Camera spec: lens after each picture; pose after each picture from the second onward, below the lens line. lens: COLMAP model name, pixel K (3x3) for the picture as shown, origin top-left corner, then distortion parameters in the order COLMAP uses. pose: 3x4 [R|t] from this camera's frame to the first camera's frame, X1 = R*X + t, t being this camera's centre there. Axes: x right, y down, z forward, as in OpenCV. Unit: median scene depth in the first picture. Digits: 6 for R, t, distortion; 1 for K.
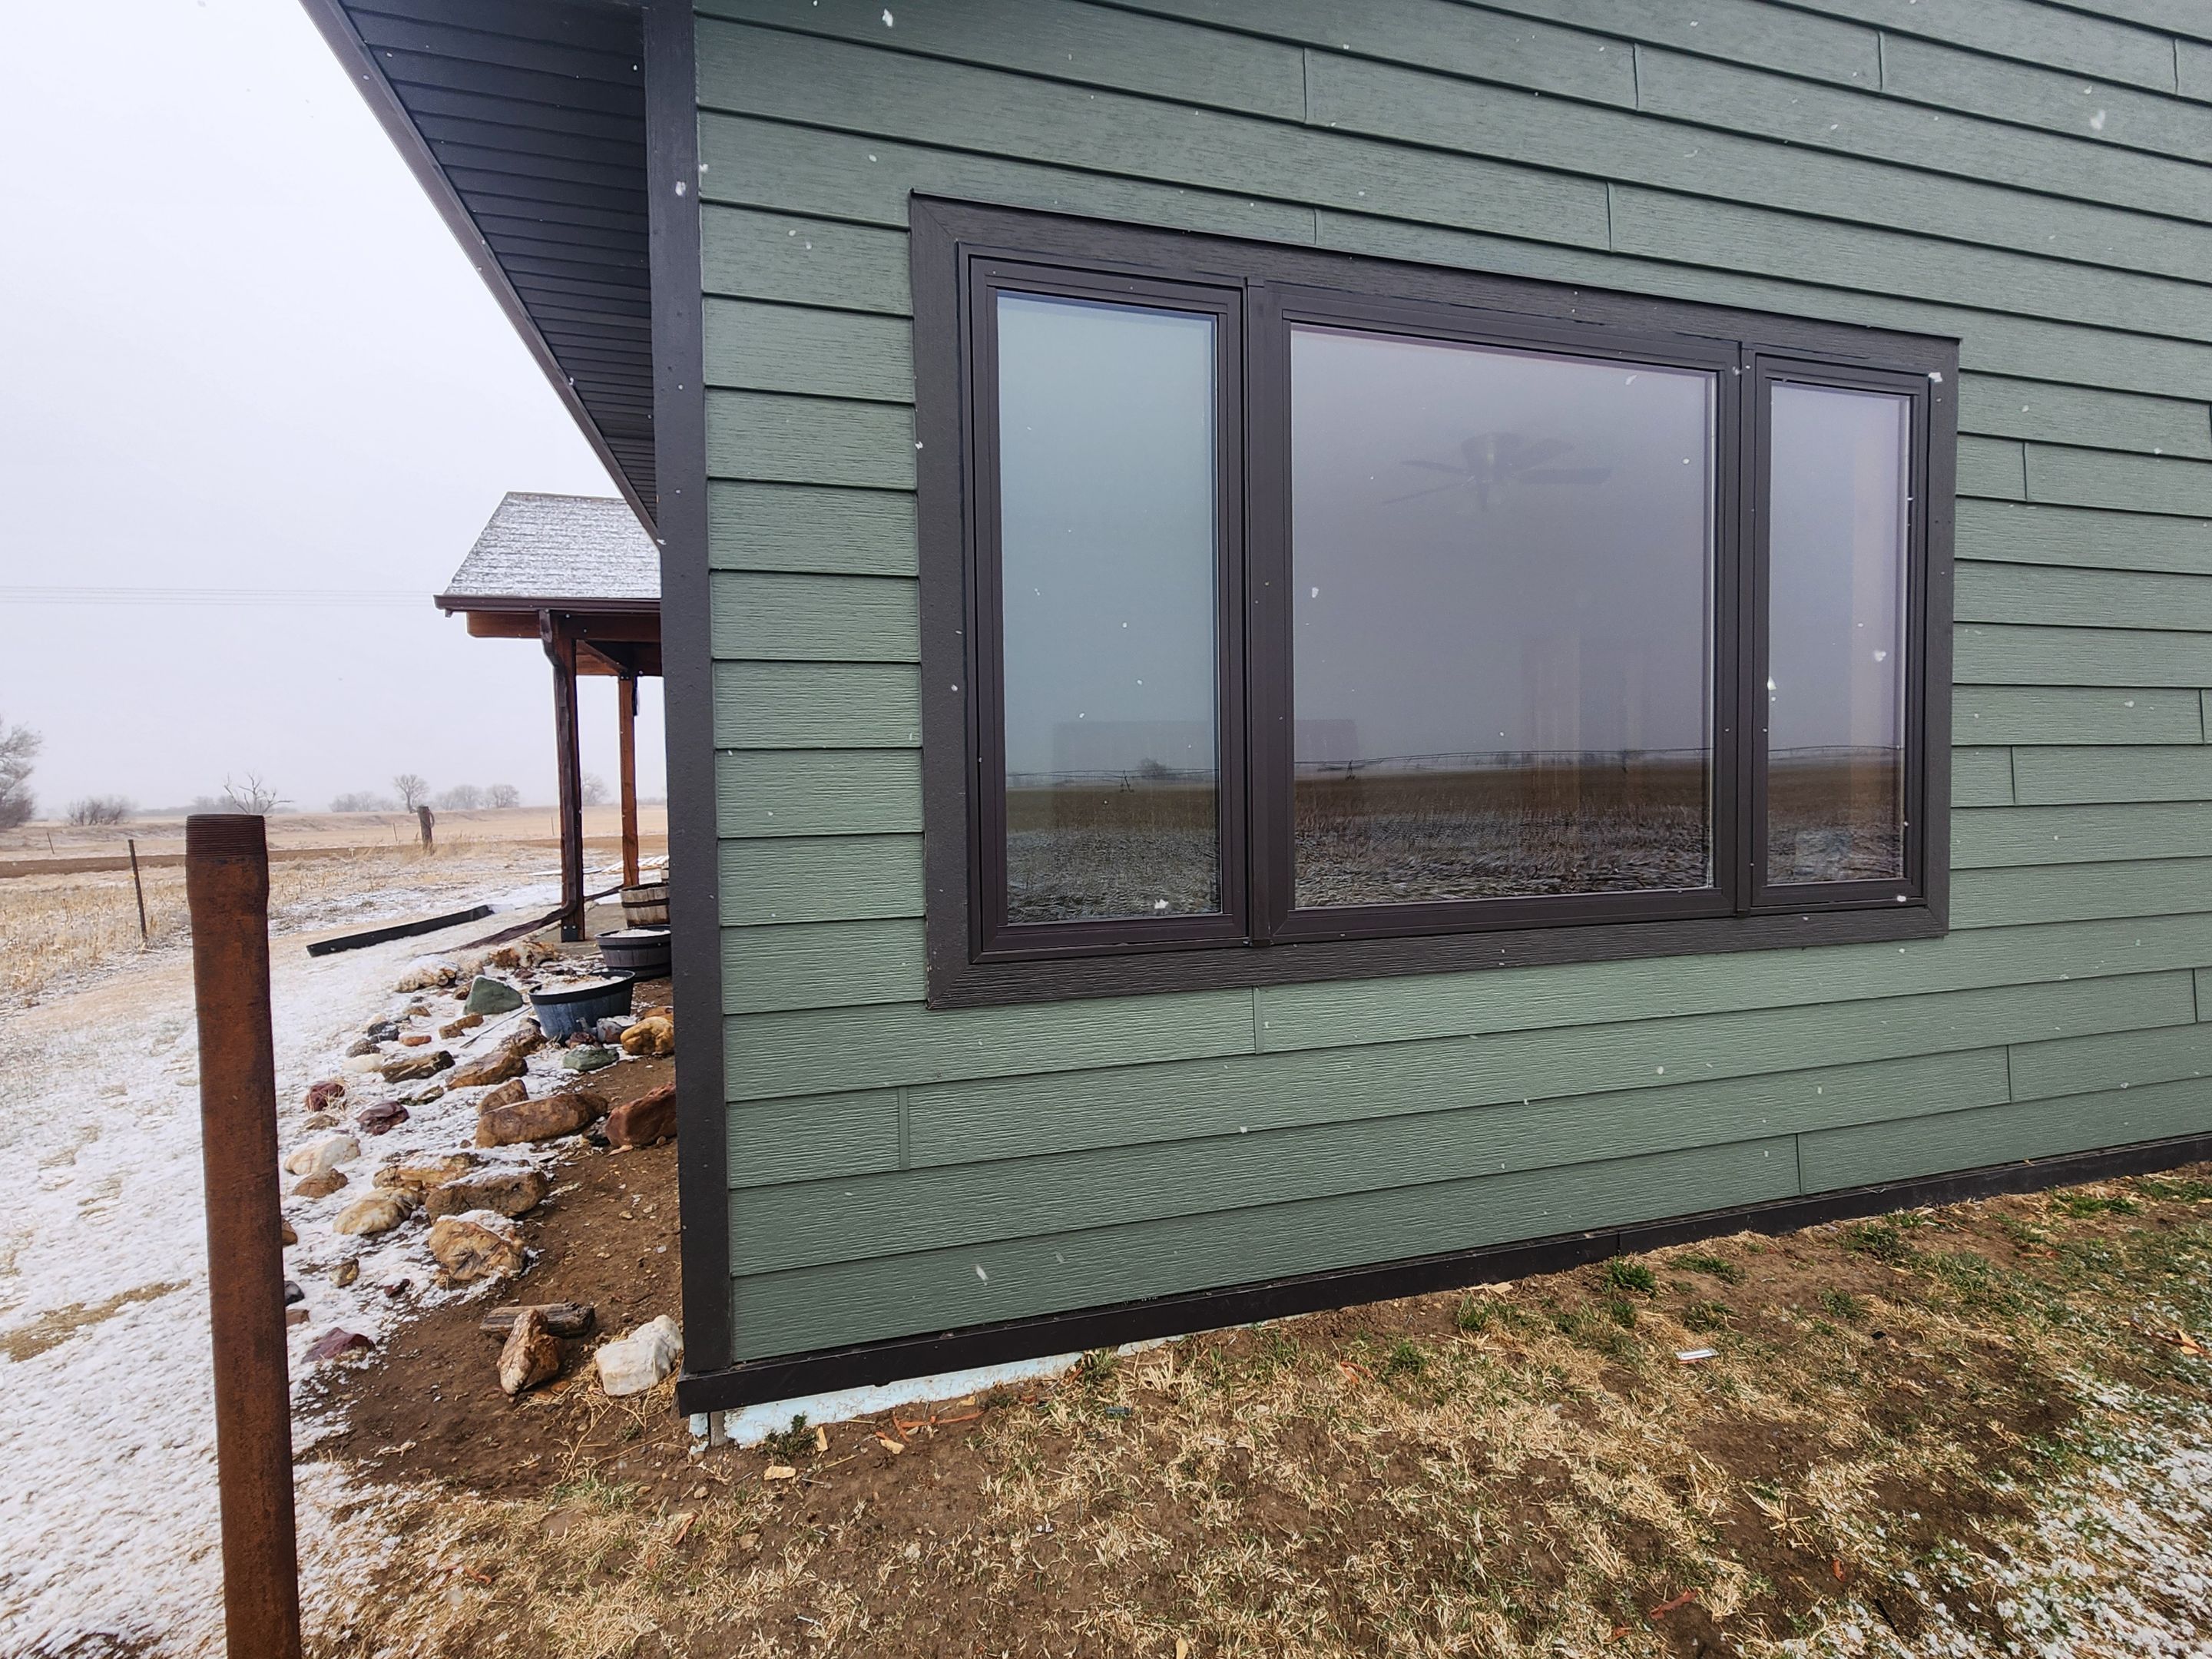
lens RADIAL K [[888.0, 0, 1109.4], [0, 888.0, 822.4], [0, 0, 1]] dist [0.002746, 0.000359]
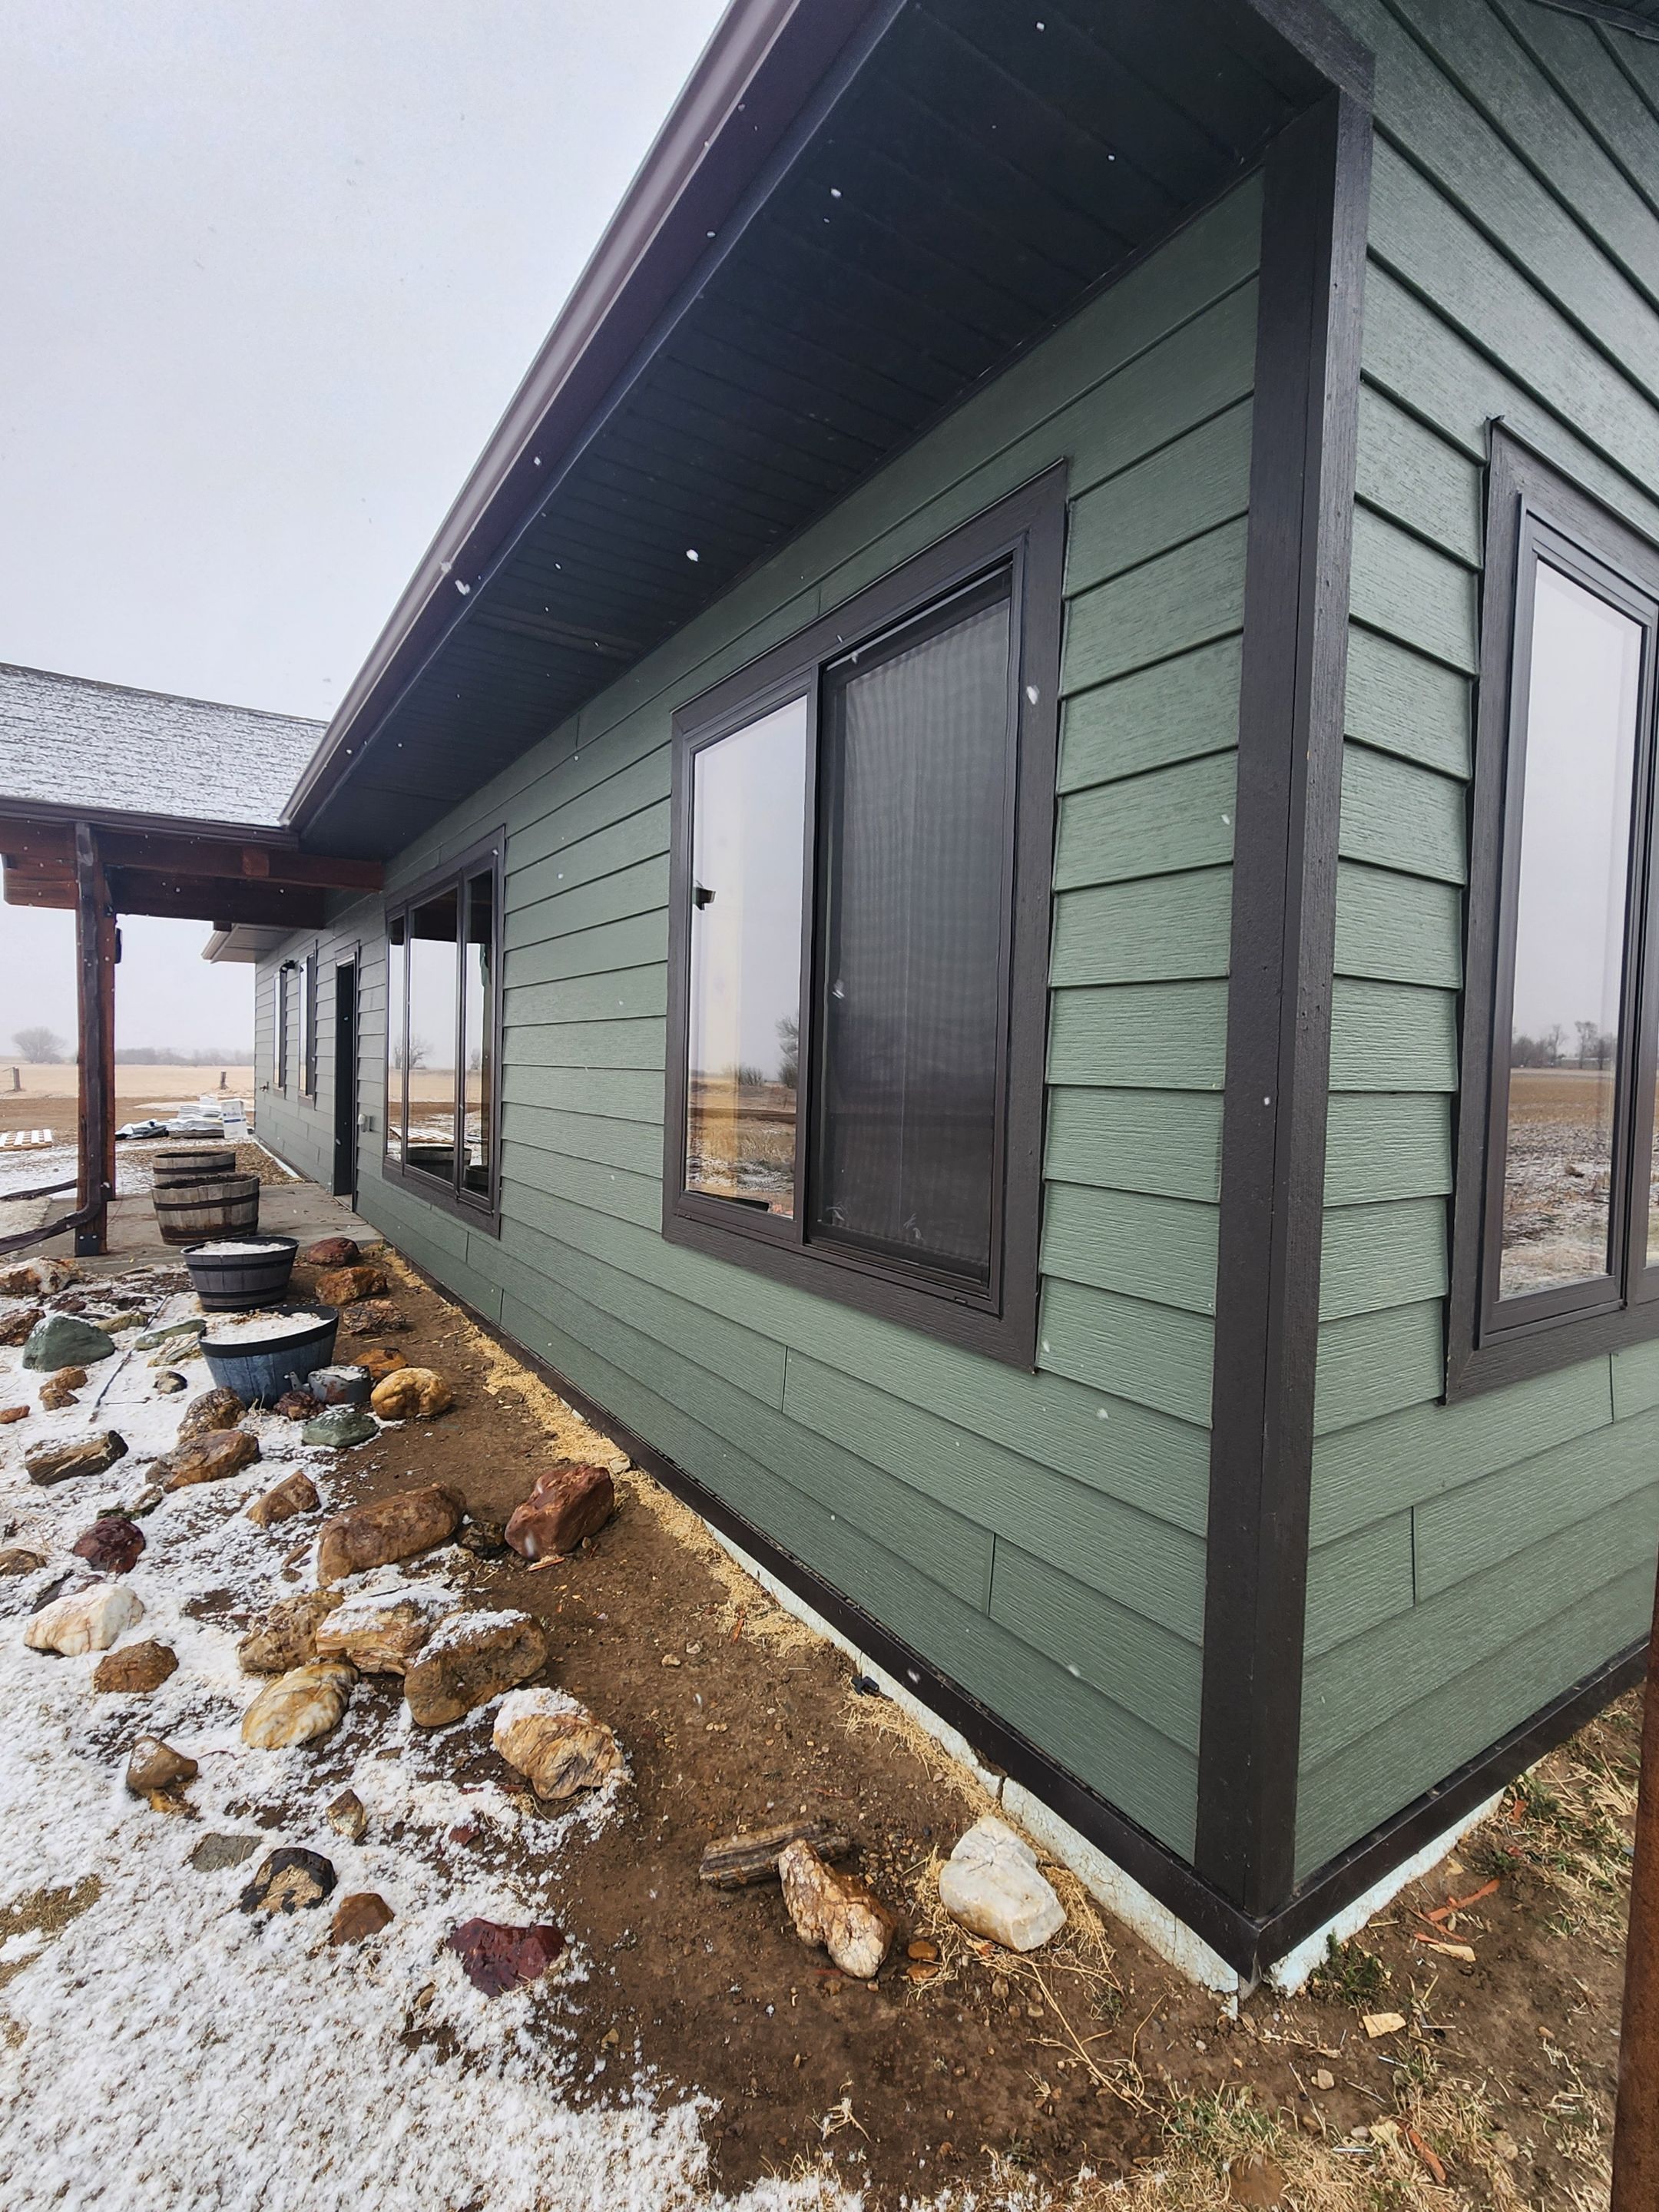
lens RADIAL K [[903.7, 0, 829.5], [0, 903.7, 1106.0], [0, 0, 1]] dist [-0.000428, -0.000266]
pose [[0.961331, 0.028126, 0.273957, -0.525875], [-0.028257, 0.999595, -0.003468, -0.027288], [-0.273943, -0.004407, 0.961736, 0.183664]]
